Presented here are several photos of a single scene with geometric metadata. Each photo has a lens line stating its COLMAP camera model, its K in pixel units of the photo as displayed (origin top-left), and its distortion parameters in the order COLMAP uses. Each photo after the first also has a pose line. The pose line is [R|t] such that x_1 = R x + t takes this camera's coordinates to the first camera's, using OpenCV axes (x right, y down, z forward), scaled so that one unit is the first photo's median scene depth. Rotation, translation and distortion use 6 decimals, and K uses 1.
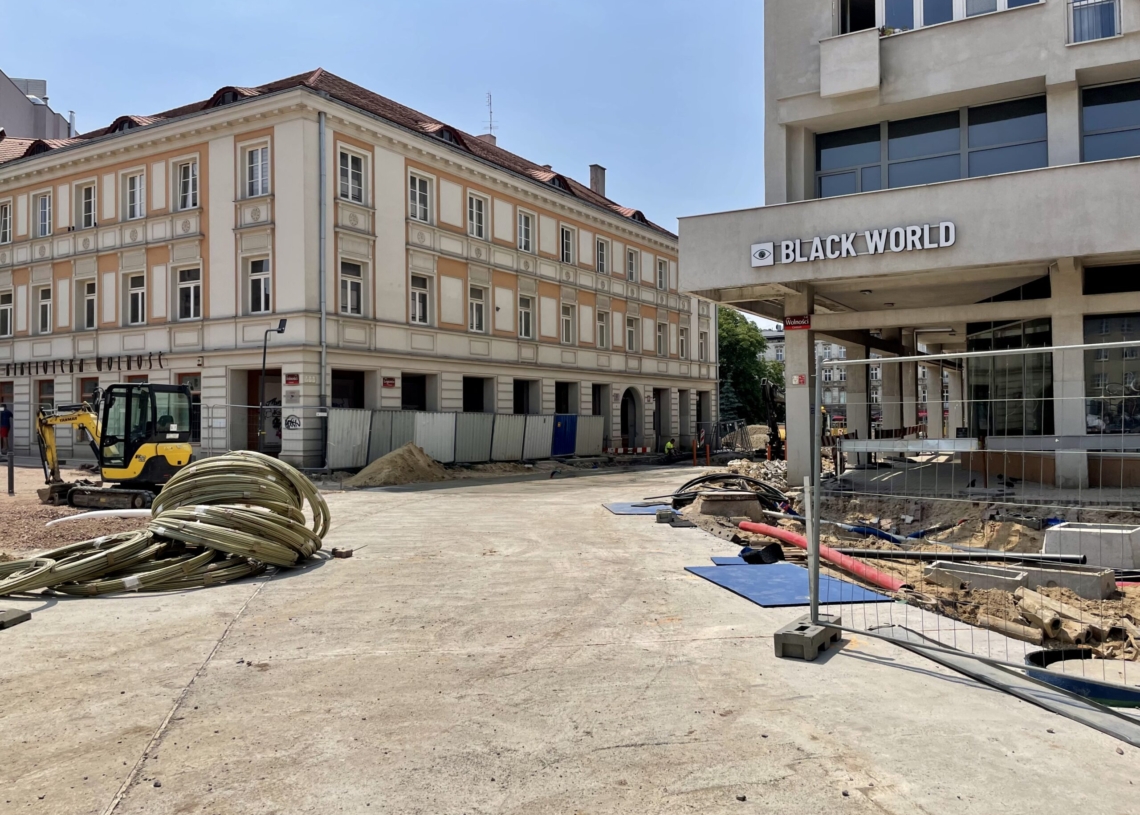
lens RADIAL K [[870.6, 0, 567.7], [0, 870.6, 406.1], [0, 0, 1]] dist [0.064555, -0.083794]
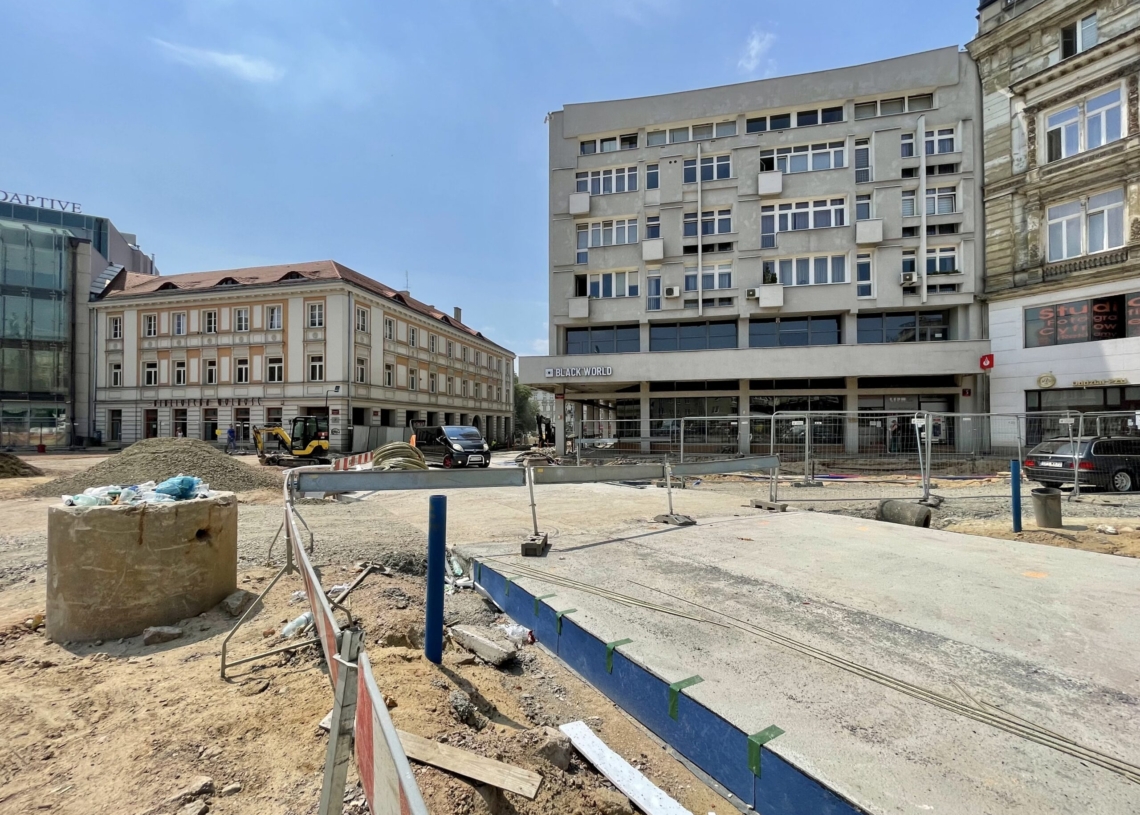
lens RADIAL K [[475.3, 0, 563.4], [0, 475.3, 427.3], [0, 0, 1]] dist [-0.014740, -0.000073]
pose [[0.954181, 0.005152, 0.299185, -0.117798], [-0.008389, 0.999919, 0.009537, -0.008187], [-0.299112, -0.011610, 0.954147, -0.292248]]
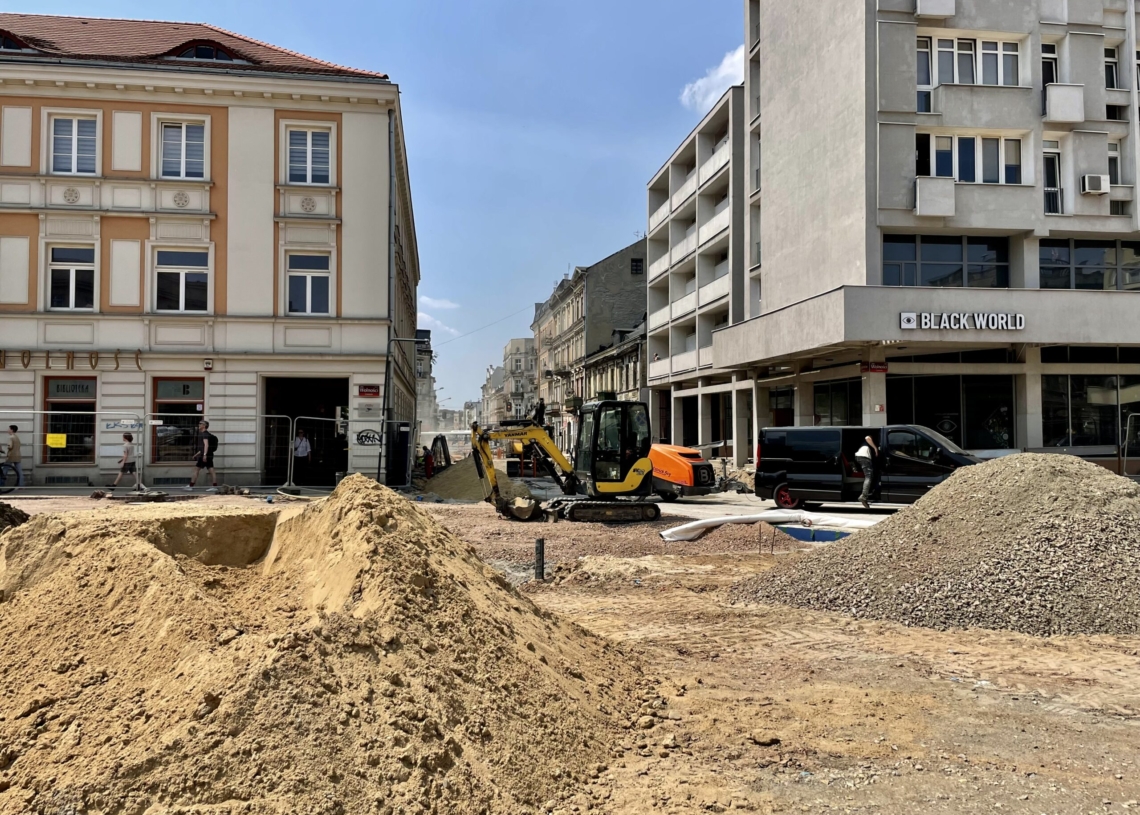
lens RADIAL K [[951.9, 0, 536.4], [0, 951.9, 397.6], [0, 0, 1]] dist [0.035303, -0.039857]
pose [[0.785574, 0.025279, 0.618251, -0.756336], [-0.012379, 0.999607, -0.025143, -0.000373], [-0.618644, 0.012098, 0.785578, 0.093292]]
